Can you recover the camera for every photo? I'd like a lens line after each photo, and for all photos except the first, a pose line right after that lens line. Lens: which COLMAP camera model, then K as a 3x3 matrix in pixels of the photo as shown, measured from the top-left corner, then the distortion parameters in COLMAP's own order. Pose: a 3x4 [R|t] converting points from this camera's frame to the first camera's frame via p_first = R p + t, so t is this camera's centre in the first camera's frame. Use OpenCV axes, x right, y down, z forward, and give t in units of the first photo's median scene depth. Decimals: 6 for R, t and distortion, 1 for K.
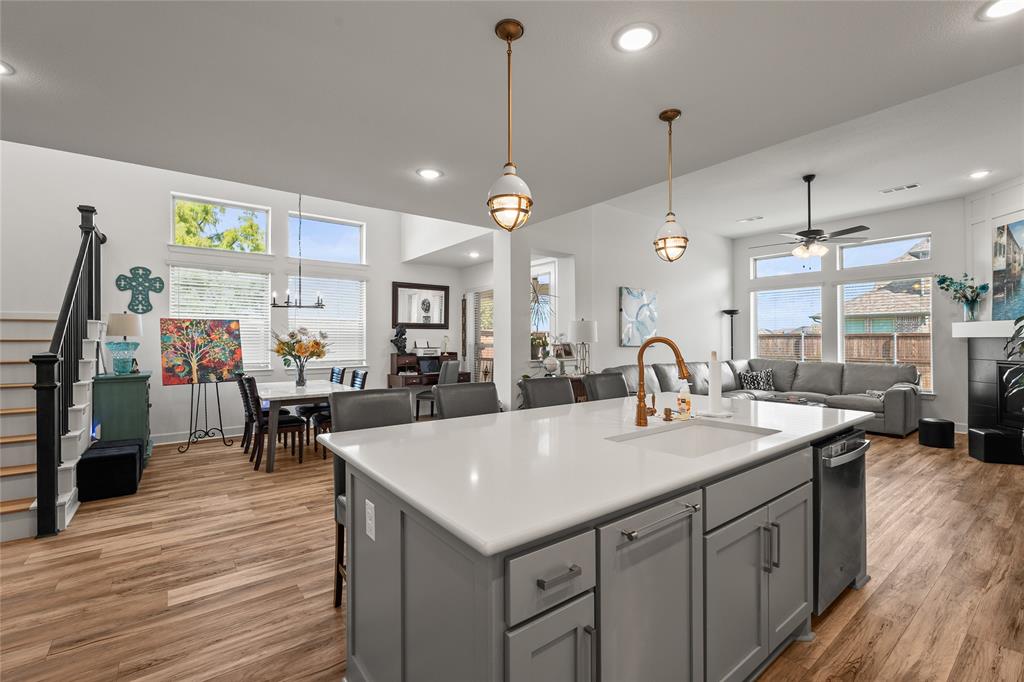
lens RADIAL K [[448.1, 0, 512.0], [0, 448.1, 341.0], [0, 0, 1]] dist [-0.004316, -0.000949]
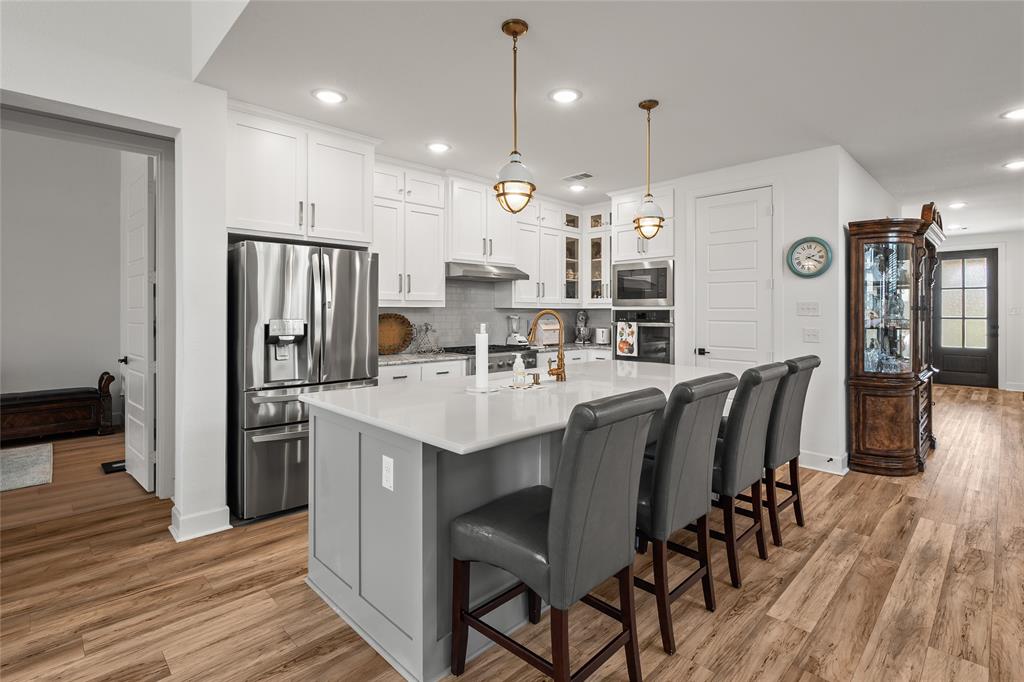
lens RADIAL K [[488.4, 0, 528.6], [0, 488.4, 311.9], [0, 0, 1]] dist [0.000630, -0.000302]
pose [[-0.990398, 0.002797, -0.138220, 0.207762], [0.002777, 0.999996, 0.000335, -0.000403], [0.138220, -0.000052, -0.990401, 0.860048]]
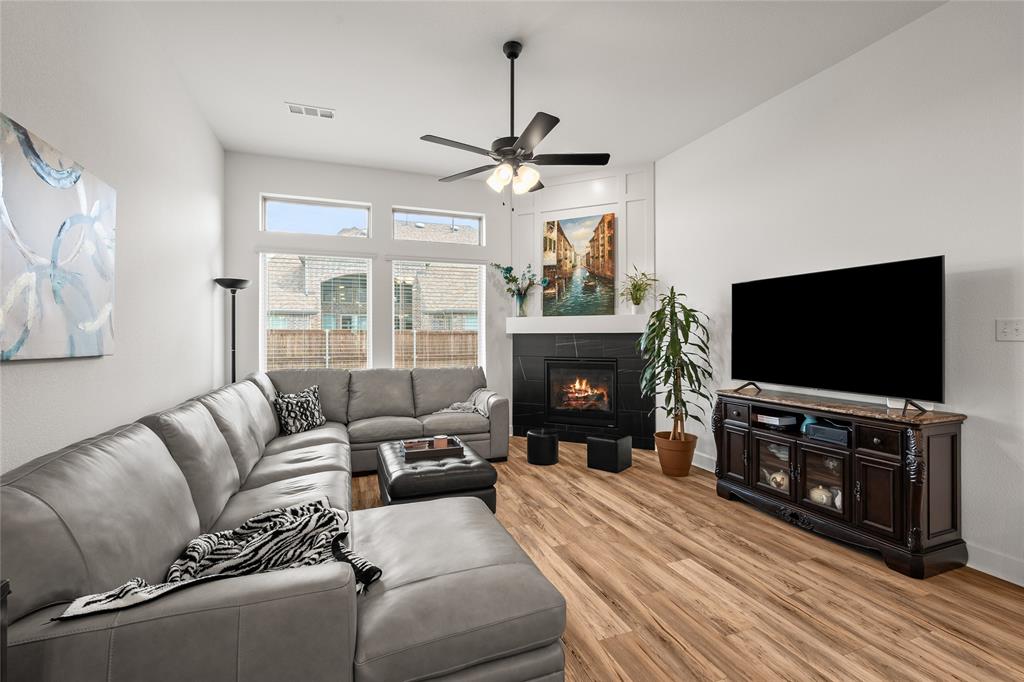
lens RADIAL K [[451.0, 0, 511.5], [0, 451.0, 333.3], [0, 0, 1]] dist [-0.000837, 0.000010]
pose [[0.289459, 0.007202, 0.957163, 0.111412], [0.003460, 0.999957, -0.008570, -0.000376], [-0.957184, 0.005793, 0.289422, 0.770191]]
